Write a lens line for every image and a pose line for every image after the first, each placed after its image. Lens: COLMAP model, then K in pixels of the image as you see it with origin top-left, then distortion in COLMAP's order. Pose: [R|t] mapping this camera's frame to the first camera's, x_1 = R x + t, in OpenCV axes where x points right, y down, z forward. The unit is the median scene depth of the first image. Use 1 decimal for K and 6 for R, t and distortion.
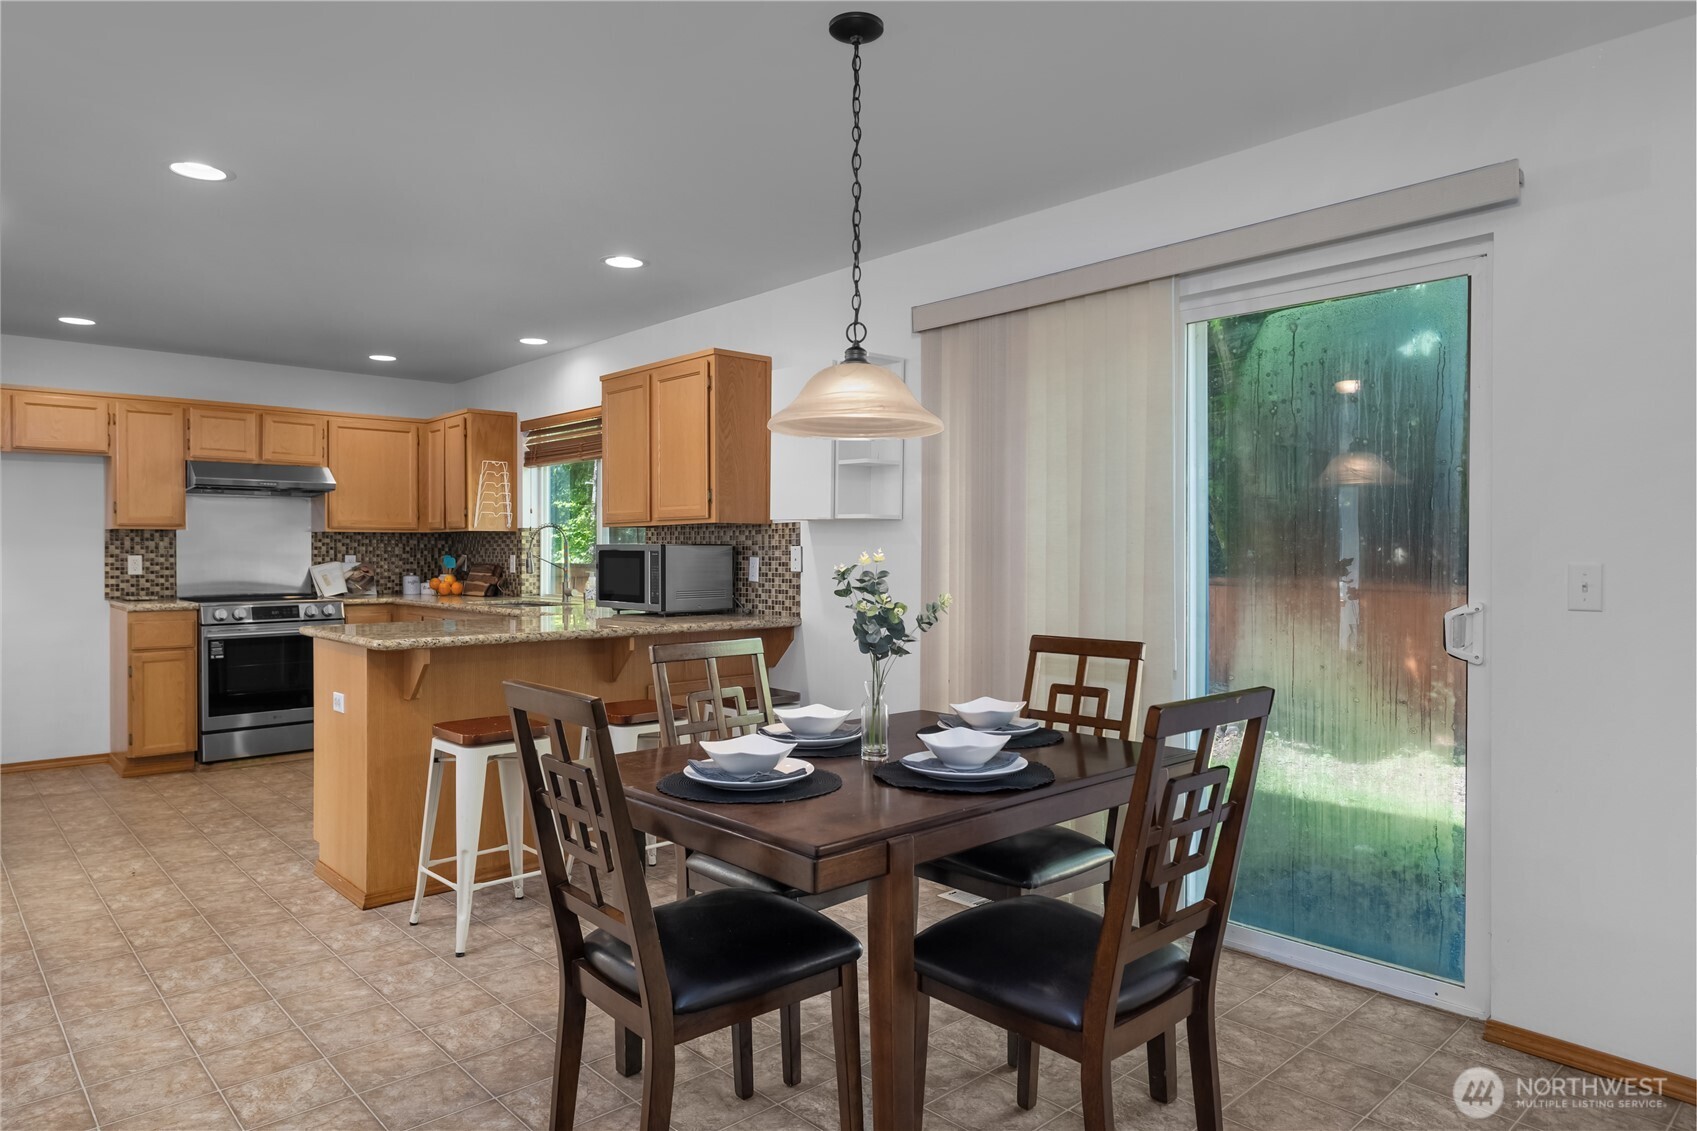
lens RADIAL K [[980.6, 0, 846.1], [0, 980.6, 559.1], [0, 0, 1]] dist [0.001554, 0.000201]
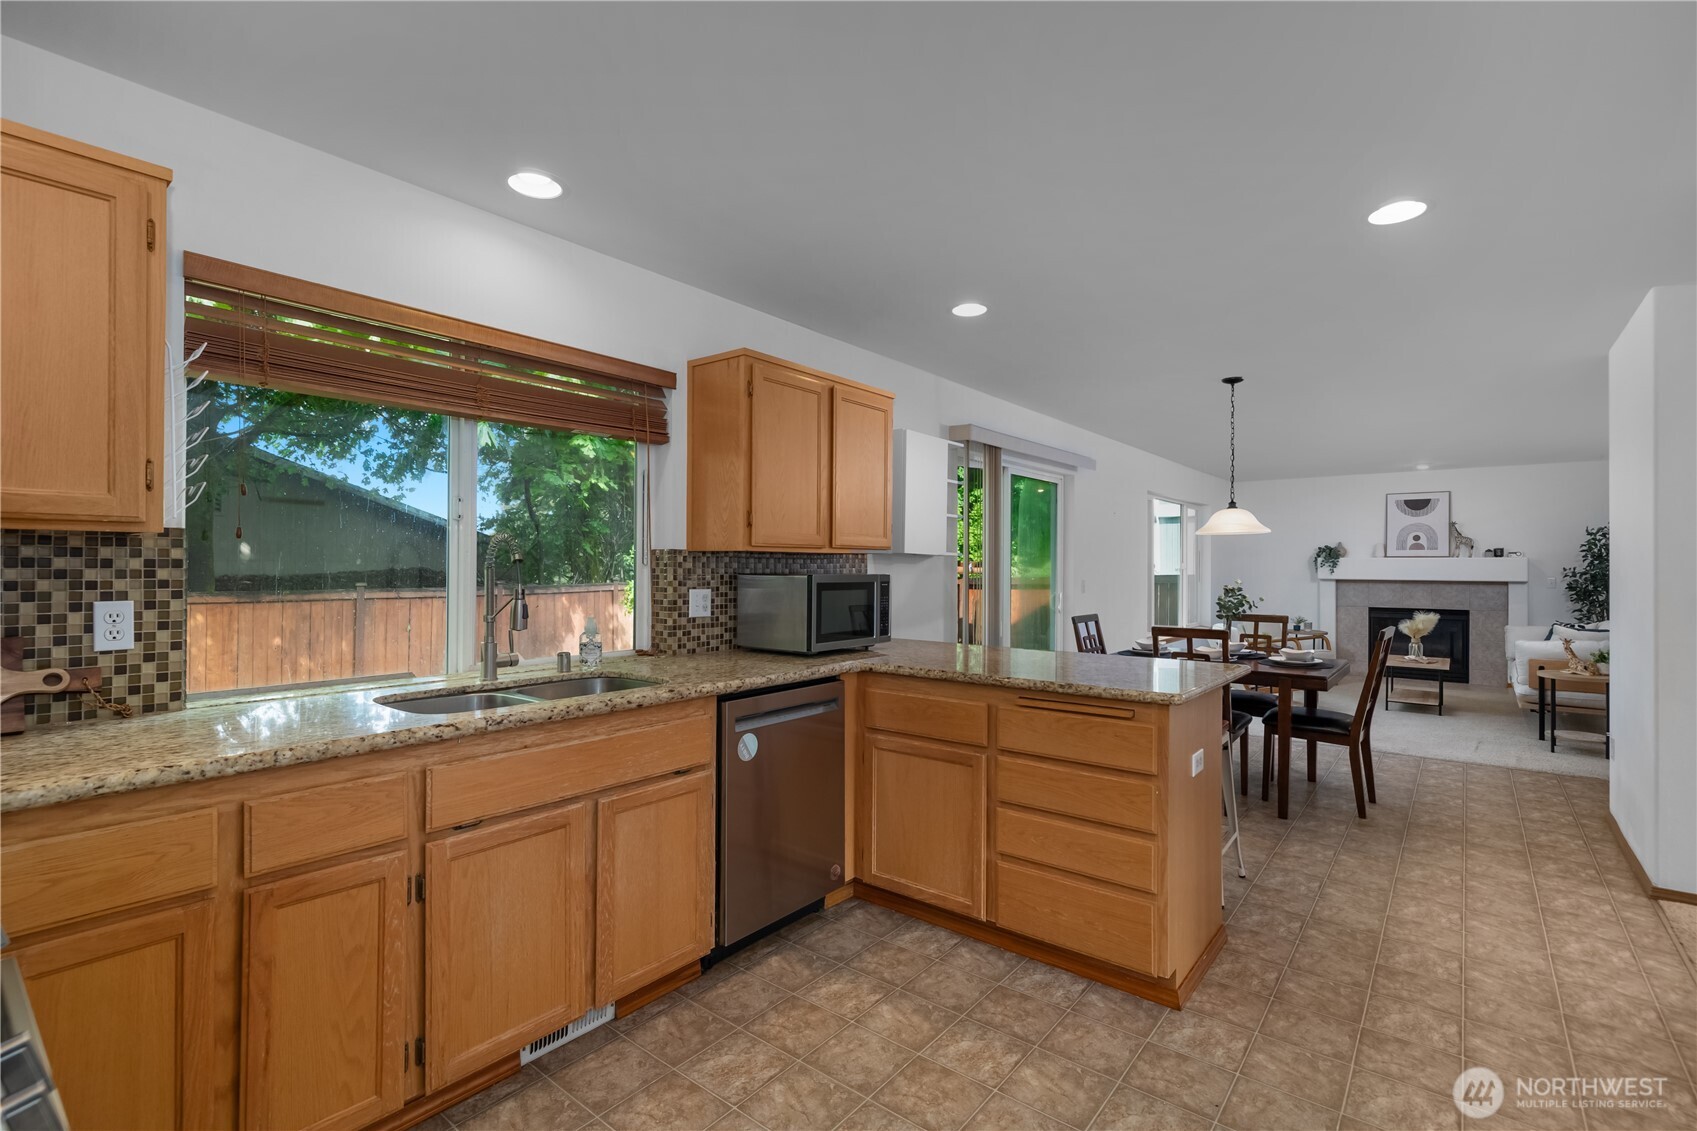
lens RADIAL K [[772.7, 0, 797.8], [0, 772.7, 562.4], [0, 0, 1]] dist [-0.009554, 0.000662]
pose [[-0.088622, 0.006626, 0.996043, -0.696708], [0.005372, 0.999967, -0.006175, -0.016447], [-0.996051, 0.004803, -0.088655, 0.844236]]
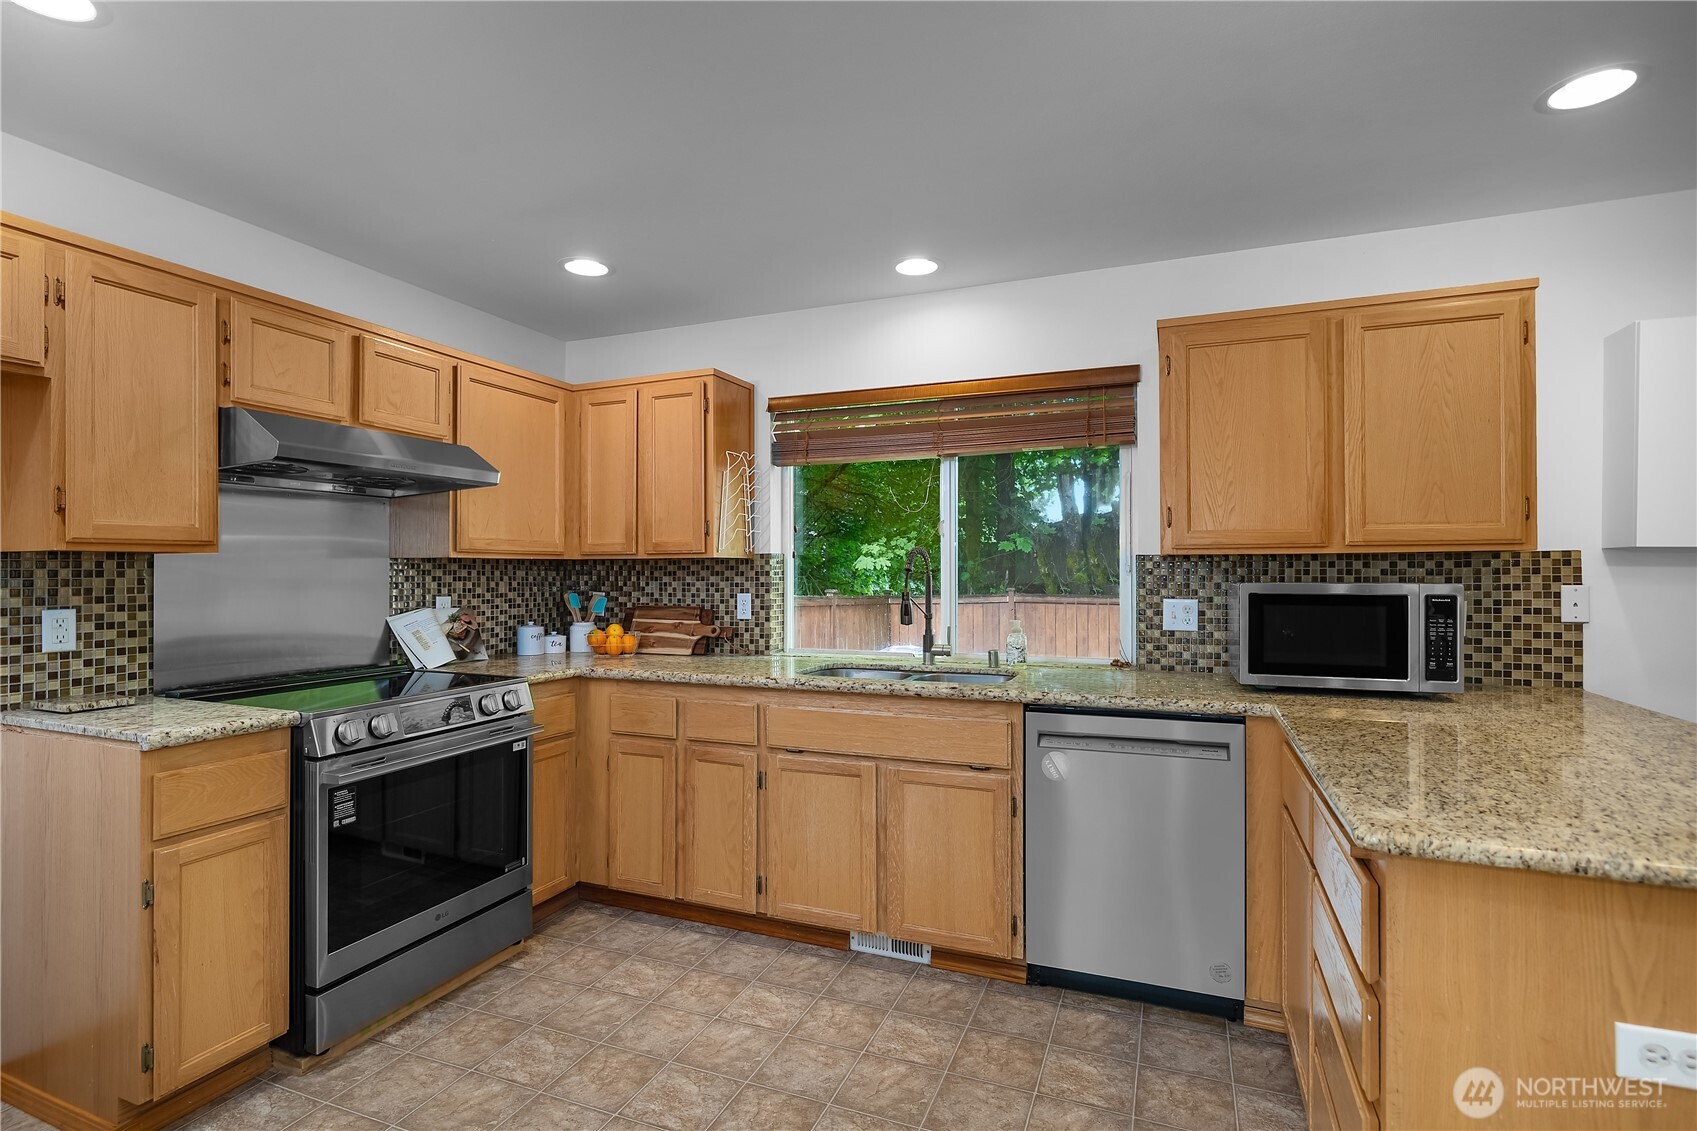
lens RADIAL K [[776.6, 0, 861.1], [0, 776.6, 565.6], [0, 0, 1]] dist [-0.004542, 0.002527]
pose [[0.909983, 0.000216, 0.414646, -0.532224], [0.006354, 0.999875, -0.014464, -0.016309], [-0.414598, 0.015797, 0.909868, 0.517243]]
